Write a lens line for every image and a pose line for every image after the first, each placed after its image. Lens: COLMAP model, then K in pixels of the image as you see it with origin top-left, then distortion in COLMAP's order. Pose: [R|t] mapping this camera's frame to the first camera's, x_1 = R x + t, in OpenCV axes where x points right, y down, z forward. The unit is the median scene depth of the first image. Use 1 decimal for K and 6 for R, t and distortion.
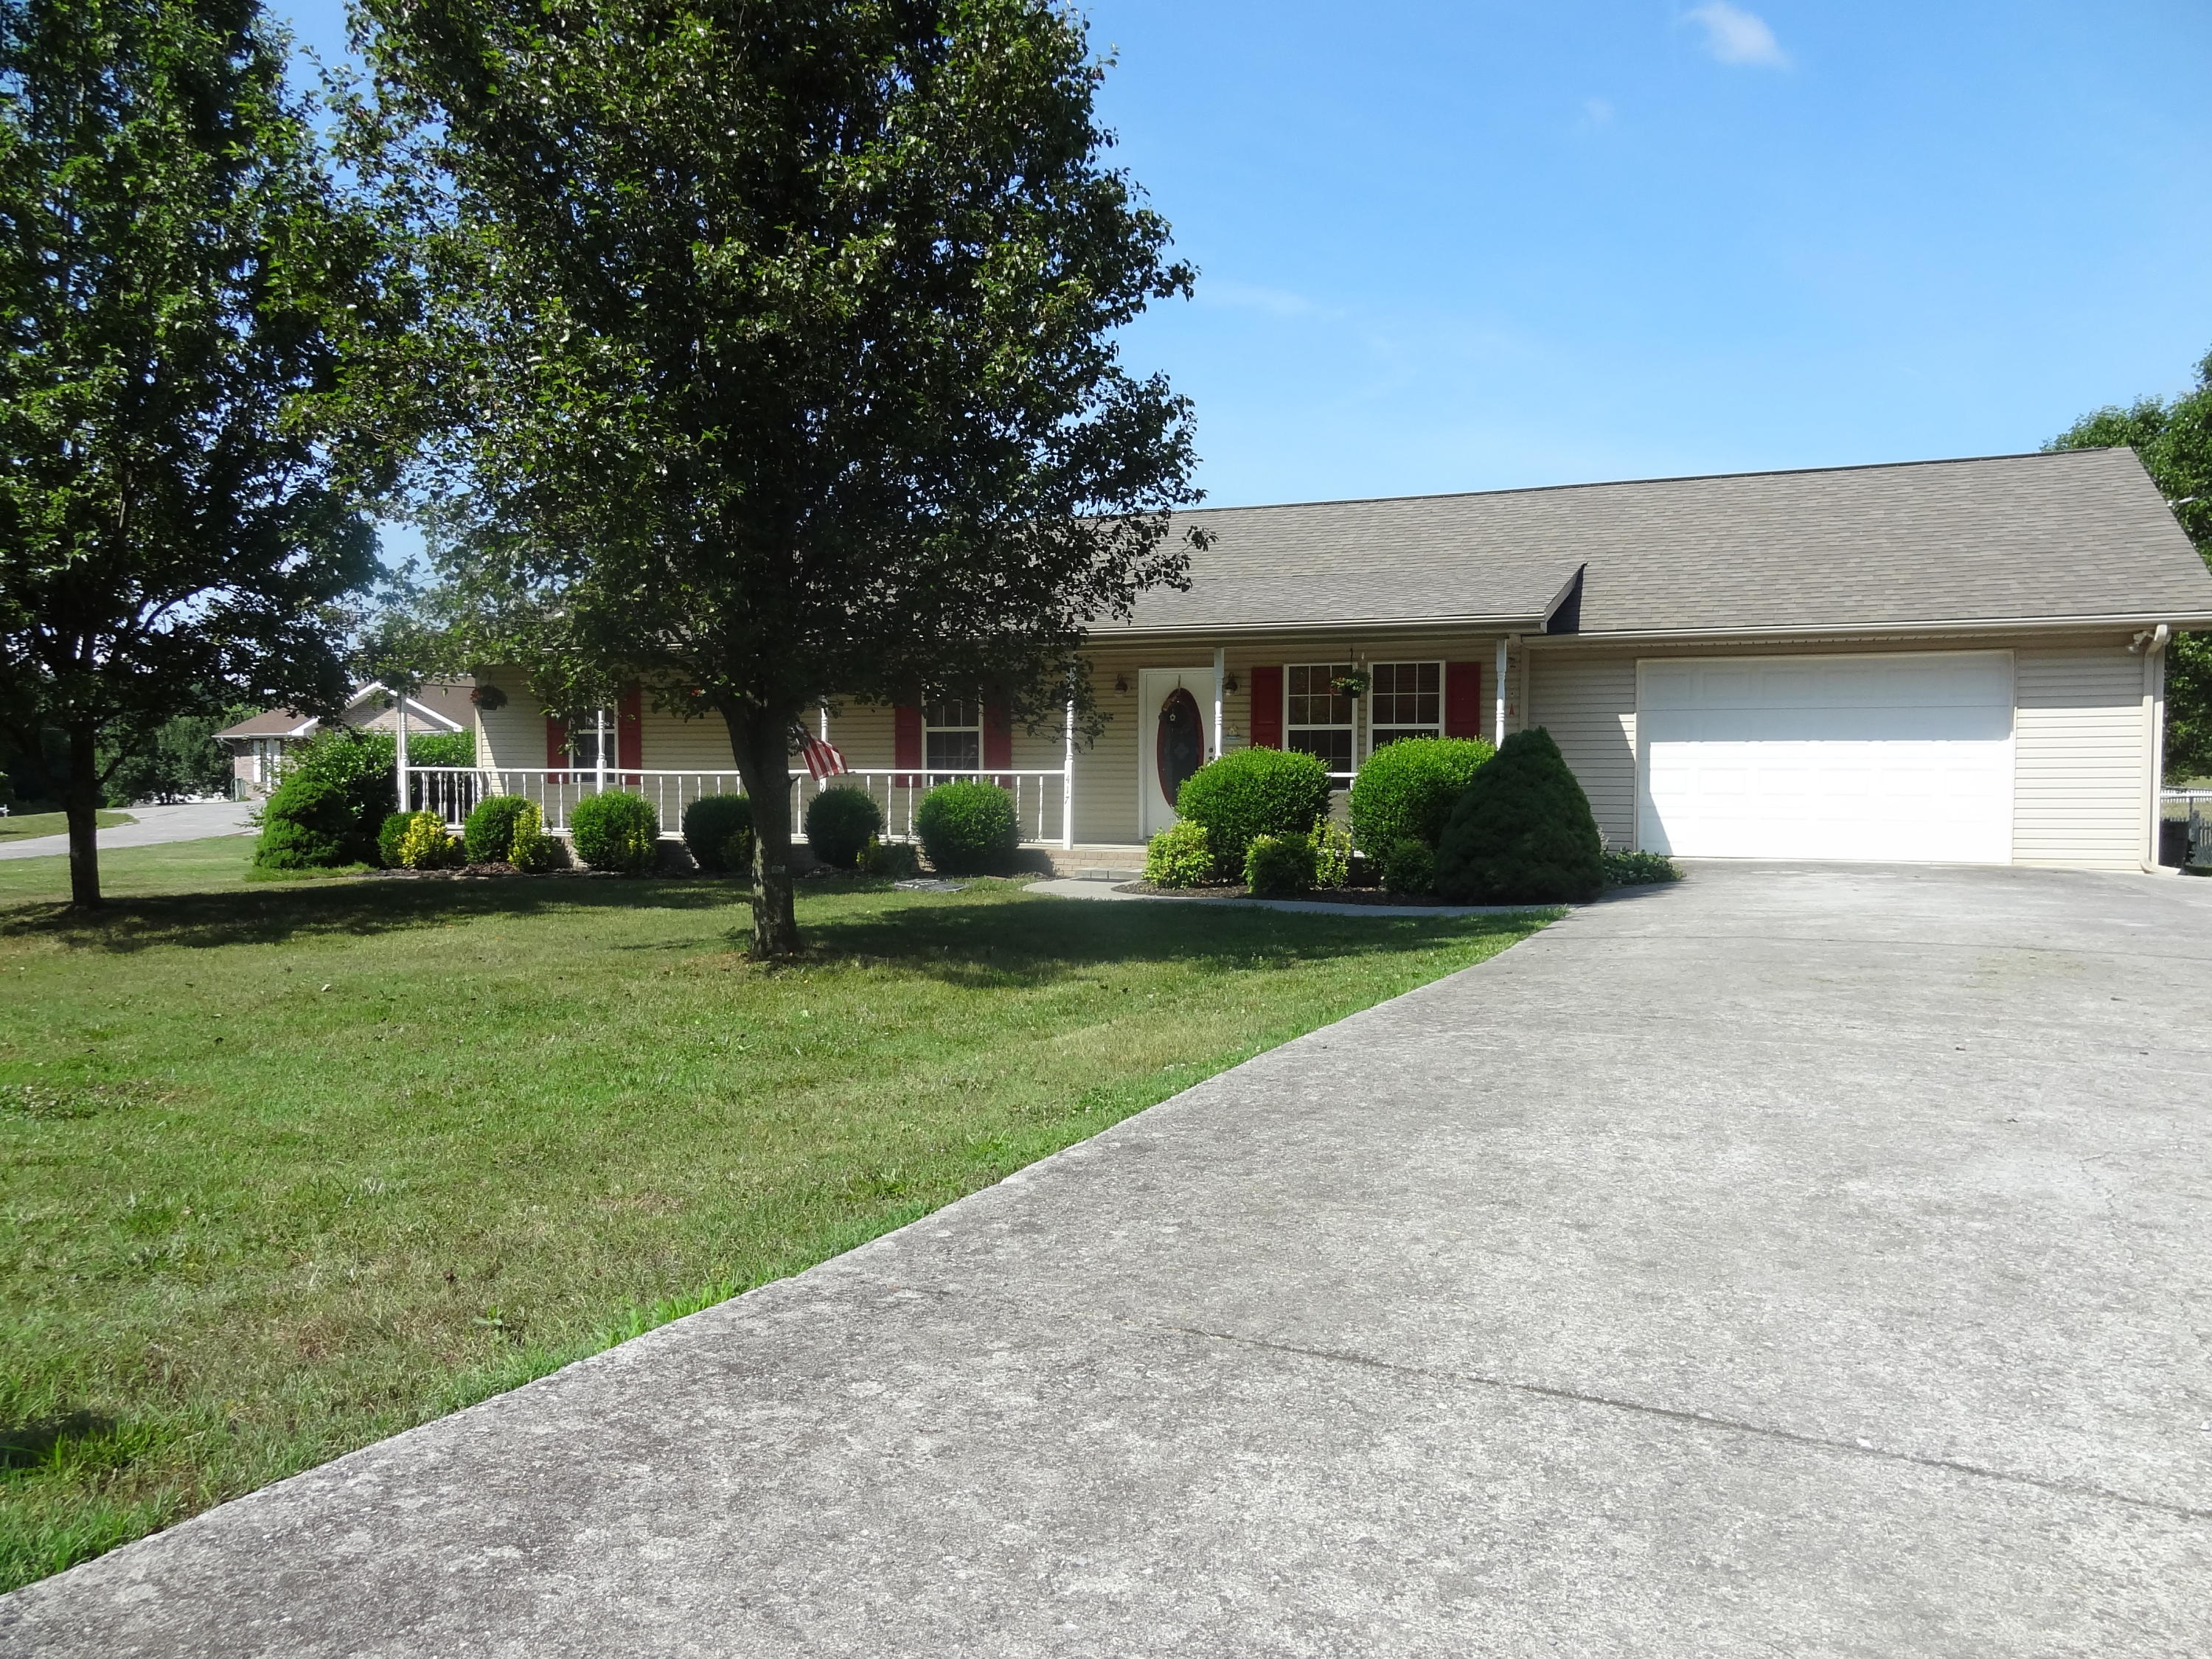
lens RADIAL K [[1557.0, 0, 1112.2], [0, 1557.0, 832.5], [0, 0, 1]] dist [0.001390, -0.000205]
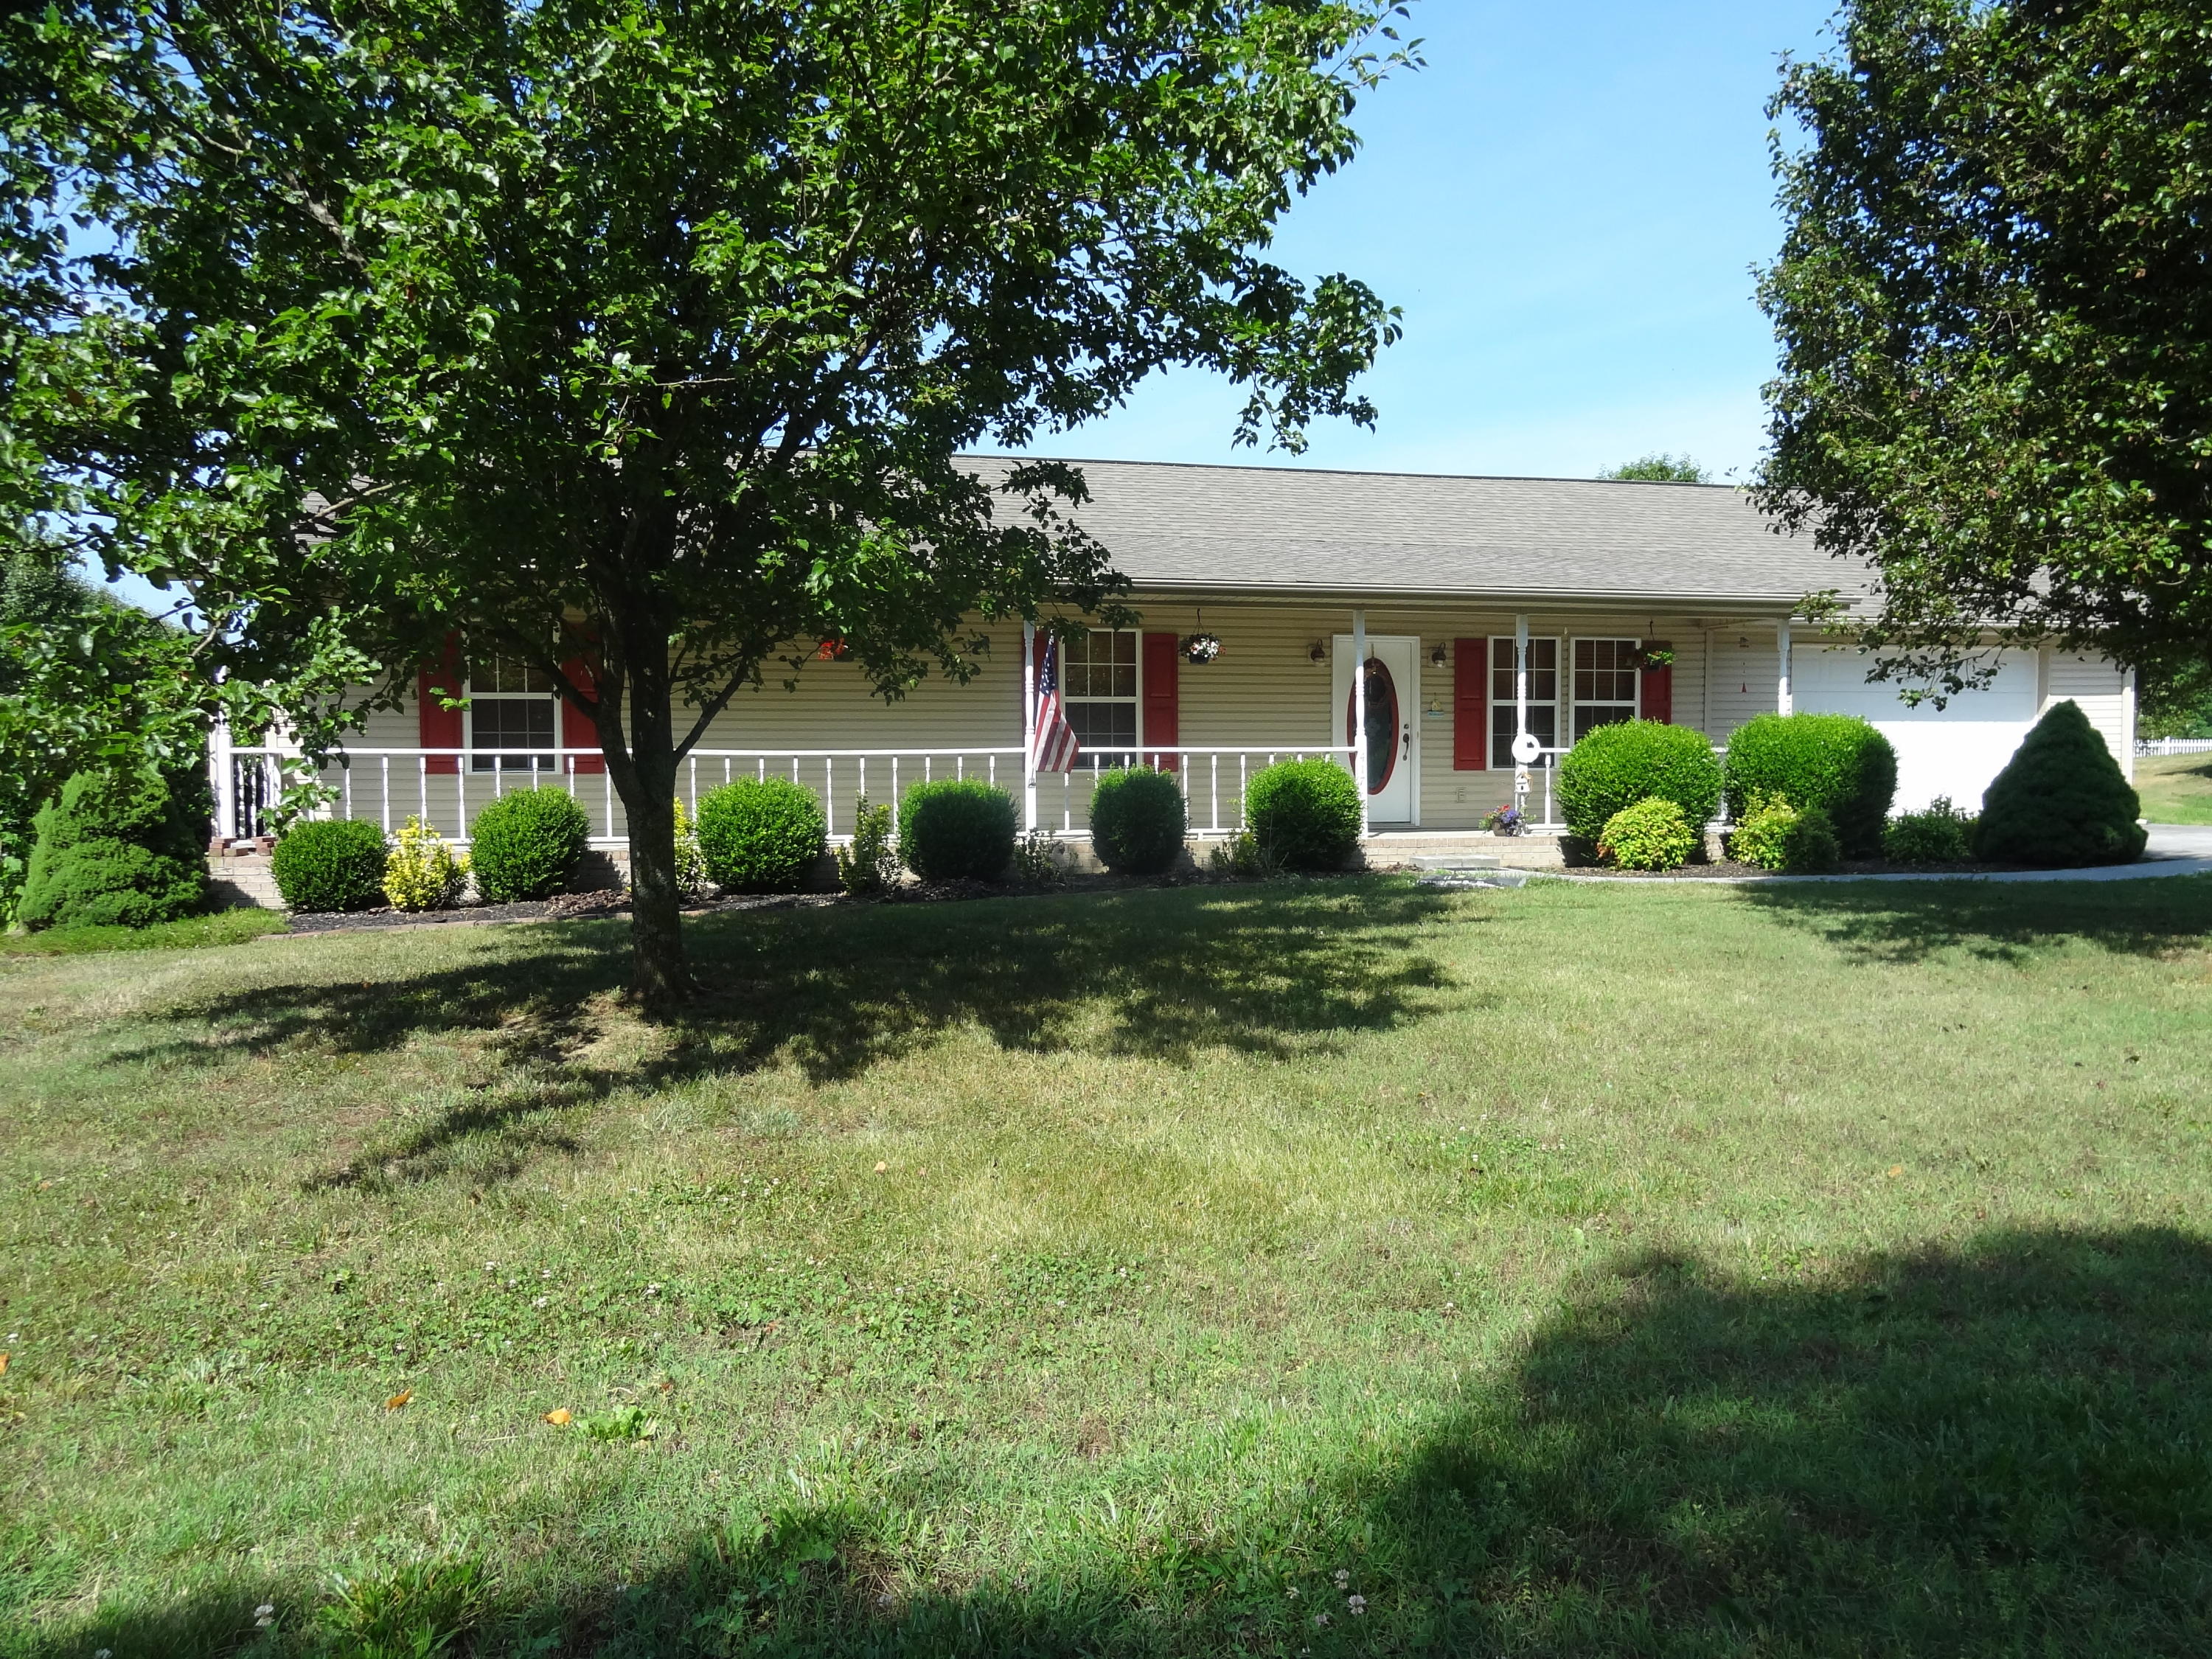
lens RADIAL K [[1557.0, 0, 1112.2], [0, 1557.0, 832.5], [0, 0, 1]] dist [0.001390, -0.000205]
pose [[0.790338, -0.035314, 0.611652, -0.678152], [0.027065, 0.999375, 0.022727, -0.015424], [-0.612073, -0.001408, 0.790800, 0.386240]]
